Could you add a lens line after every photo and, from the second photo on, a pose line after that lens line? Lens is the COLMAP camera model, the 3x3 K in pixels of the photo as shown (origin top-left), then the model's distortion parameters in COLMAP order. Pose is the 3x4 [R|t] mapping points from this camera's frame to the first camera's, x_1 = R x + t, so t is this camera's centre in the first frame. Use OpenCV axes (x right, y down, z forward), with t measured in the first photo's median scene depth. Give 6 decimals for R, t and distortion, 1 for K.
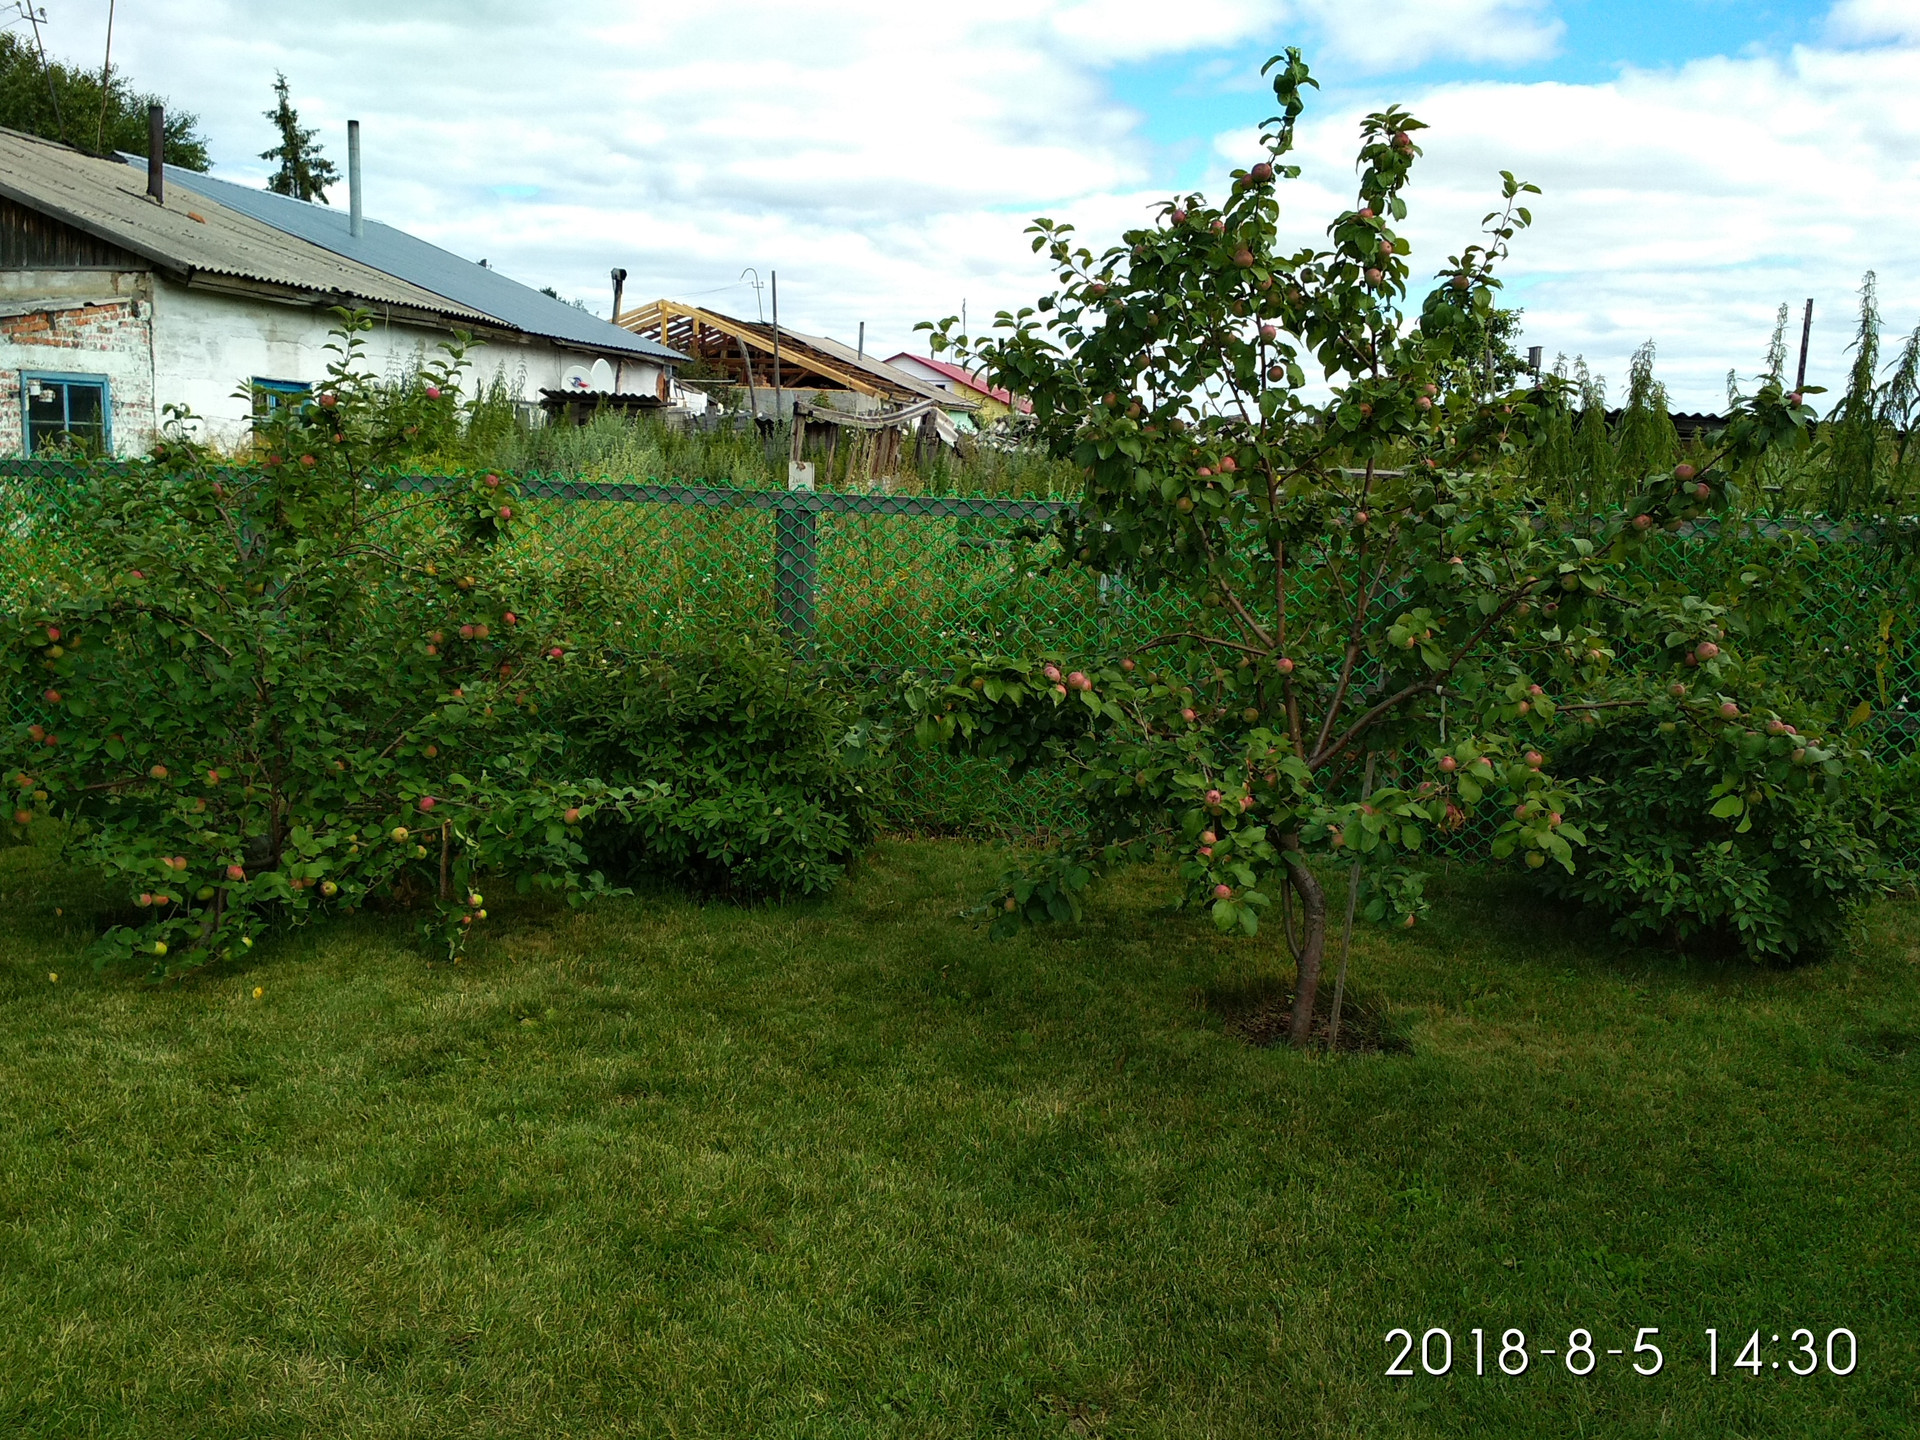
lens RADIAL K [[1668.8, 0, 958.5], [0, 1668.8, 732.7], [0, 0, 1]] dist [0.102096, -0.211810]
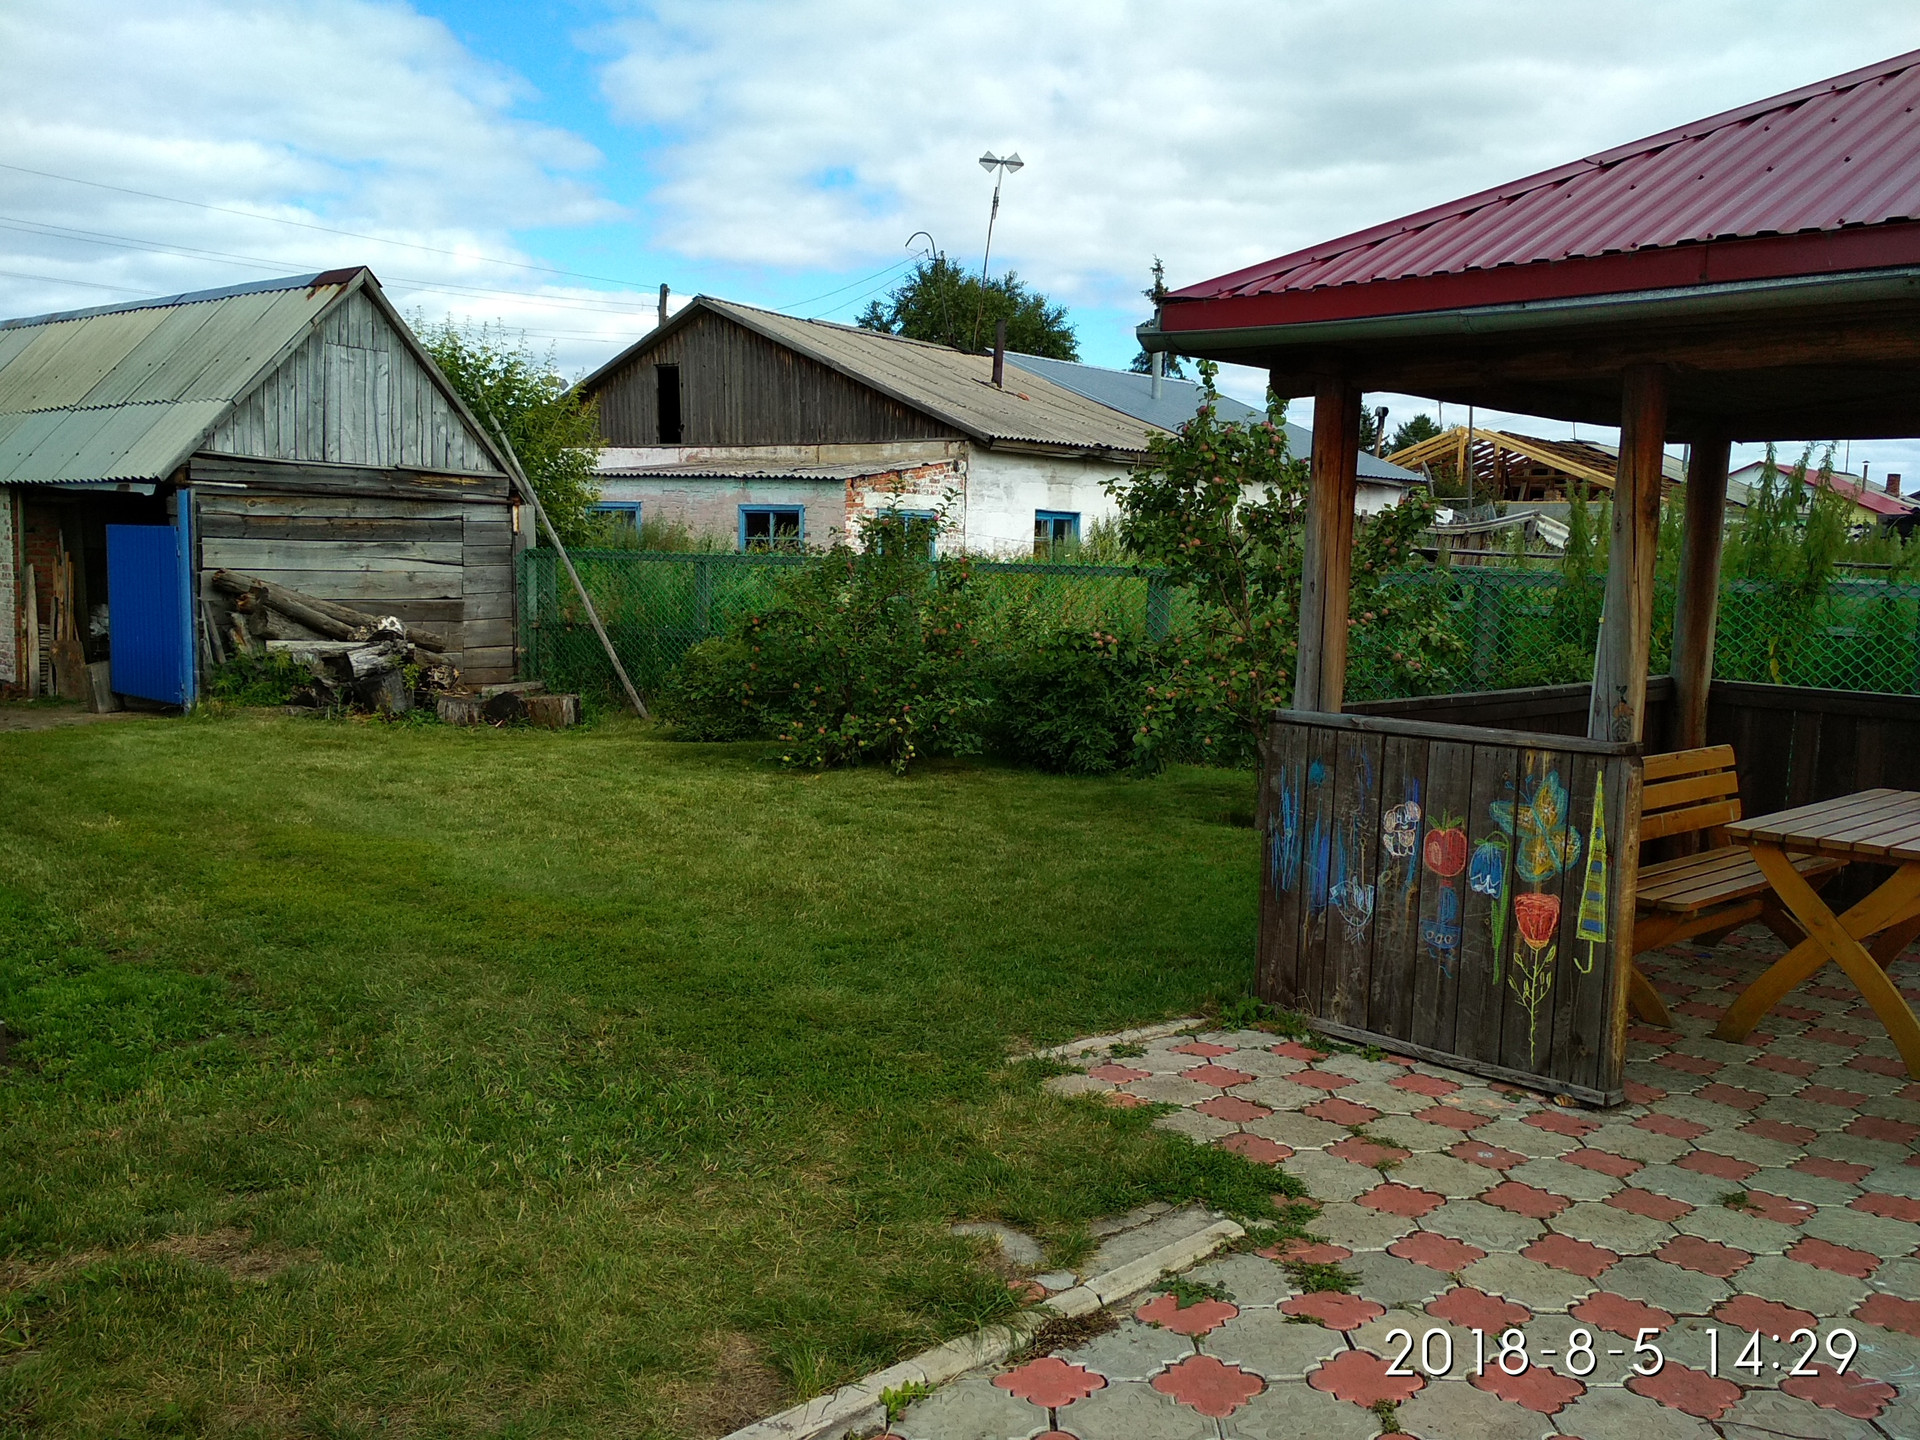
lens RADIAL K [[1695.1, 0, 960.0], [0, 1695.1, 720.0], [0, 0, 1]] dist [0.124704, -0.244923]
pose [[0.865323, 0.038550, -0.499730, 0.269264], [-0.077991, 0.995250, -0.058272, 0.058101], [0.495109, 0.089399, 0.864219, -0.269757]]
